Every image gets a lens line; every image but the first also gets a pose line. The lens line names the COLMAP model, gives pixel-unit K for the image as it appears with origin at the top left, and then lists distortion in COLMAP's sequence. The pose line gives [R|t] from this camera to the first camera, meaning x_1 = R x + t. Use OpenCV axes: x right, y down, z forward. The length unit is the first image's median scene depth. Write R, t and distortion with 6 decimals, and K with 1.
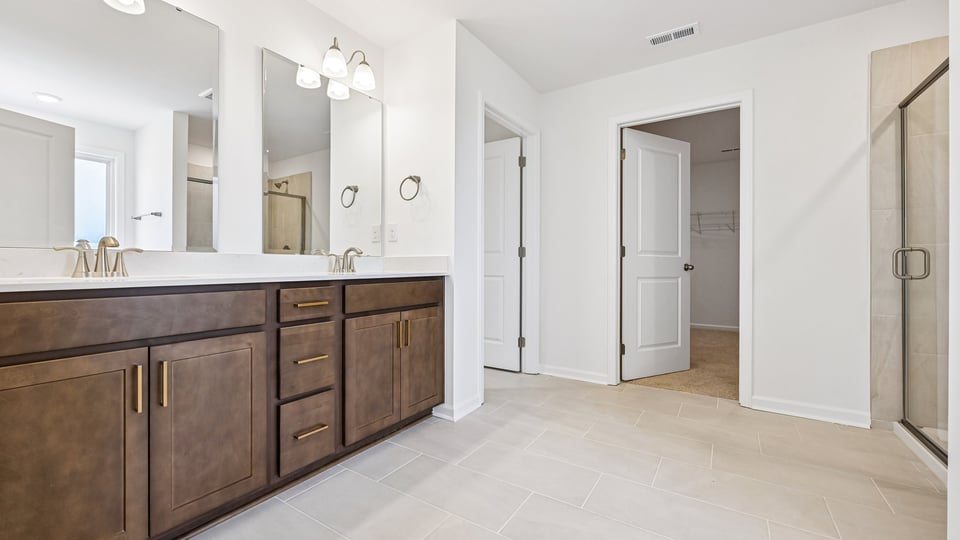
lens RADIAL K [[385.4, 0, 480.4], [0, 385.4, 269.6], [0, 0, 1]] dist [0.033607, -0.000655]
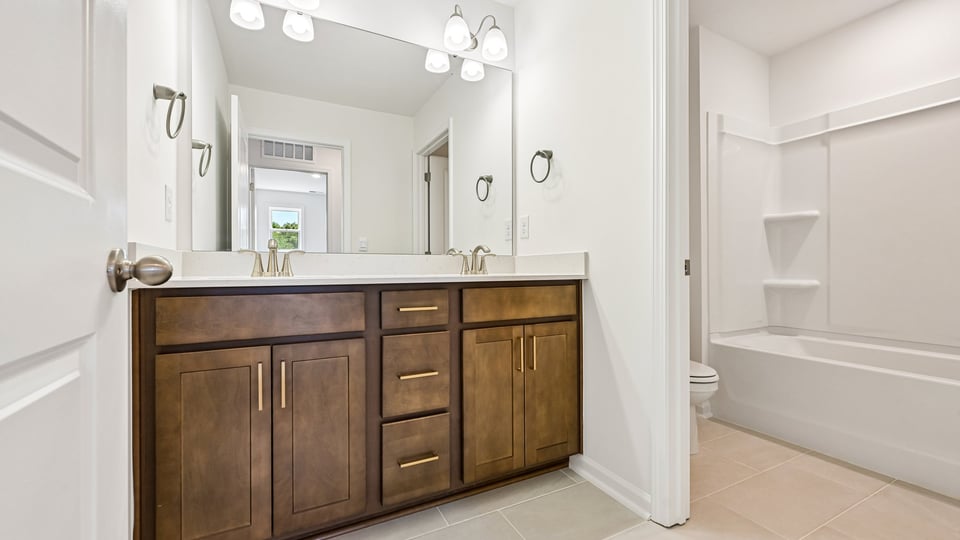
lens RADIAL K [[385.4, 0, 495.7], [0, 385.4, 266.8], [0, 0, 1]] dist [0.033607, -0.000655]
pose [[0.892436, -0.000943, -0.451173, 0.091561], [-0.008489, 0.999786, -0.018881, 0.005681], [0.451094, 0.020680, 0.892237, 0.269921]]
